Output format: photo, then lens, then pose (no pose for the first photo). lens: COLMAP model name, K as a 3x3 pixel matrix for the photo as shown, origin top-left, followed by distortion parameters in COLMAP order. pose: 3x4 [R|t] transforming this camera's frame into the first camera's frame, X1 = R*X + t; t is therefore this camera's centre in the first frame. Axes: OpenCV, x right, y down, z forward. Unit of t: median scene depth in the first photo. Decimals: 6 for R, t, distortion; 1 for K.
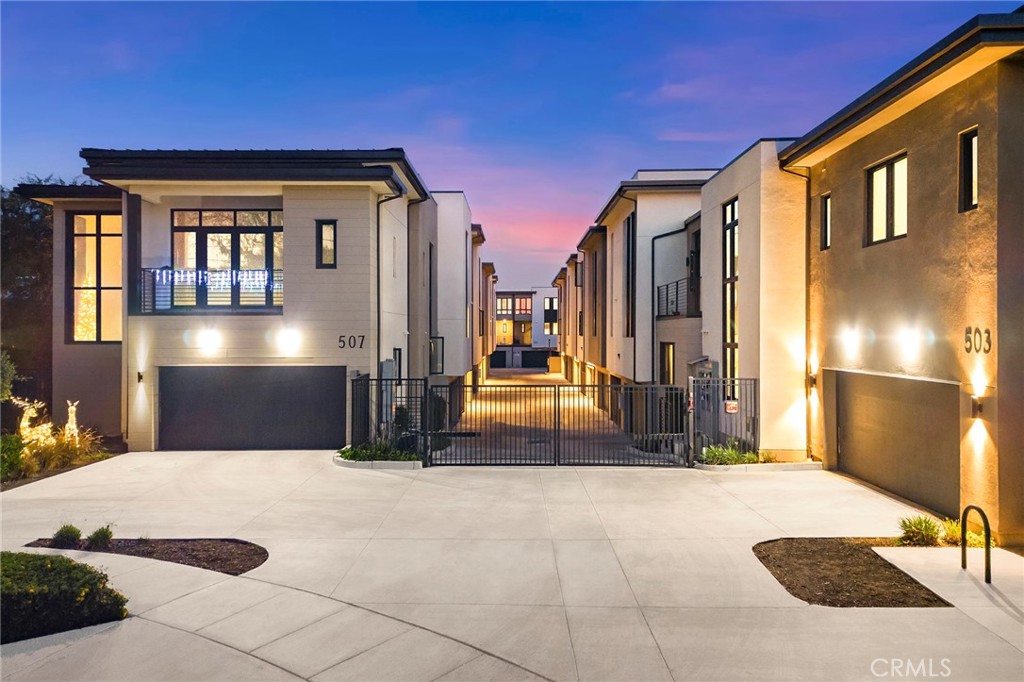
lens RADIAL K [[633.2, 0, 512.0], [0, 633.2, 341.0], [0, 0, 1]] dist [0.000458, -0.001087]
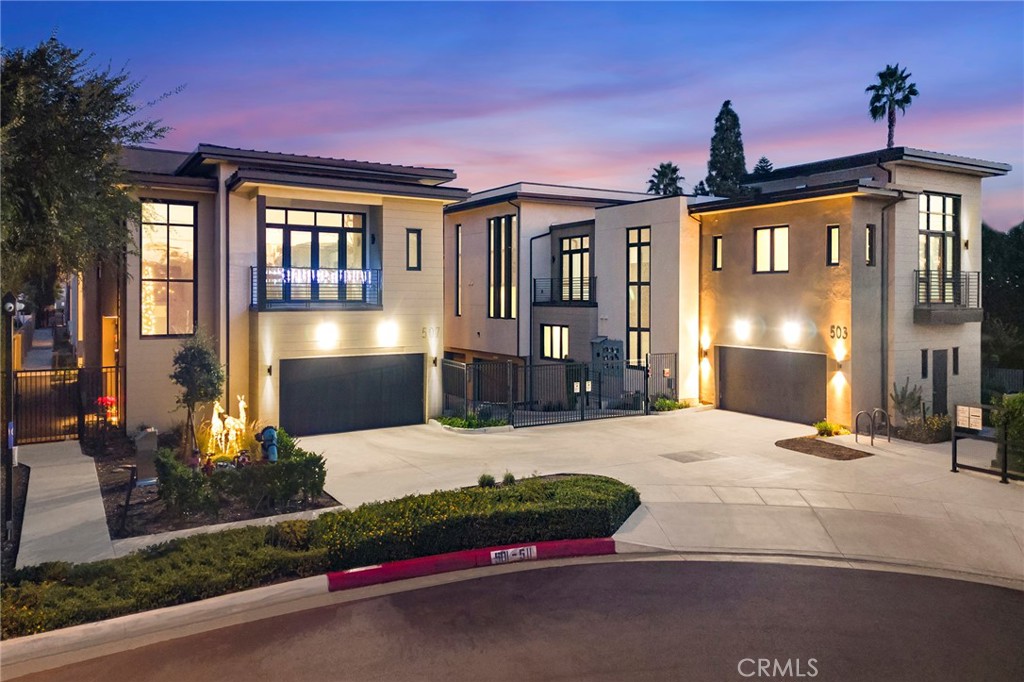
lens RADIAL K [[706.4, 0, 512.1], [0, 706.4, 313.4], [0, 0, 1]] dist [0.004650, 0.000703]
pose [[0.839108, -0.000887, 0.543965, -0.872894], [-0.005134, 0.999941, 0.009549, -0.049598], [-0.543941, -0.010805, 0.839054, -0.202875]]
